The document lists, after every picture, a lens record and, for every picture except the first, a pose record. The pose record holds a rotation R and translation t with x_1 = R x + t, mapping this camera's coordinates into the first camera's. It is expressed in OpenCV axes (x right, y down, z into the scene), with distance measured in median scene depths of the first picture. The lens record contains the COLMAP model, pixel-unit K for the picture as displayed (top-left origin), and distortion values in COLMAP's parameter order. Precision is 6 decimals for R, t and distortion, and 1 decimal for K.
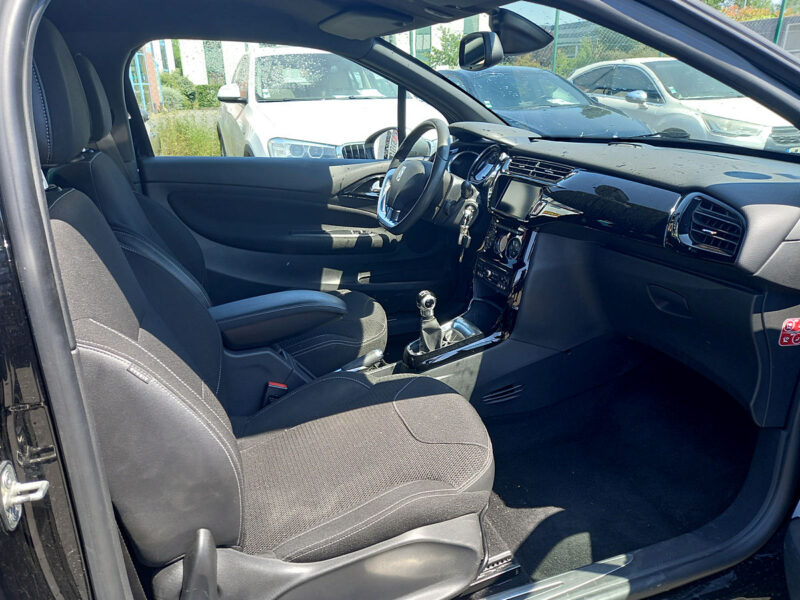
lens RADIAL K [[584.8, 0, 403.7], [0, 584.8, 296.3], [0, 0, 1]] dist [0.073170, -0.057259]
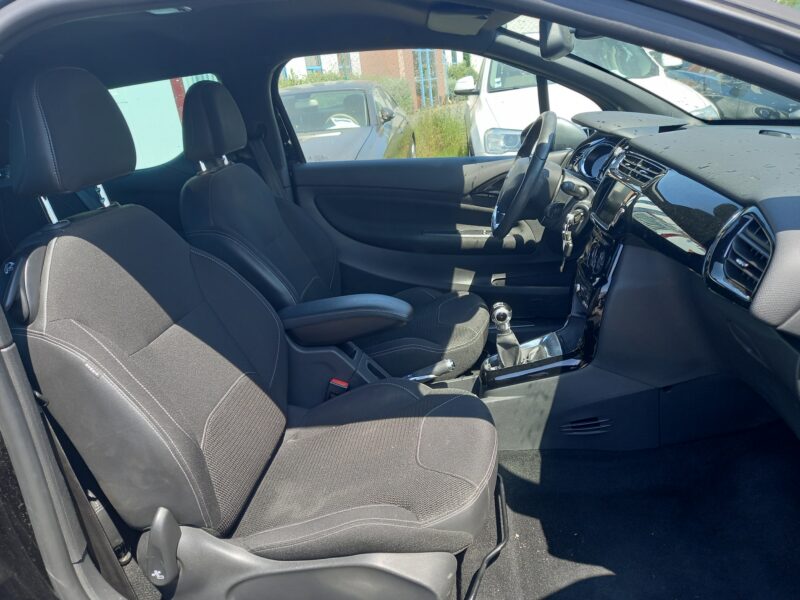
lens RADIAL K [[584.8, 0, 403.7], [0, 584.8, 296.3], [0, 0, 1]] dist [0.073170, -0.057259]
pose [[0.902030, 0.069015, -0.426120, 0.277438], [-0.058121, 0.997566, 0.038536, -0.043774], [0.427742, -0.009994, 0.903846, 0.086064]]
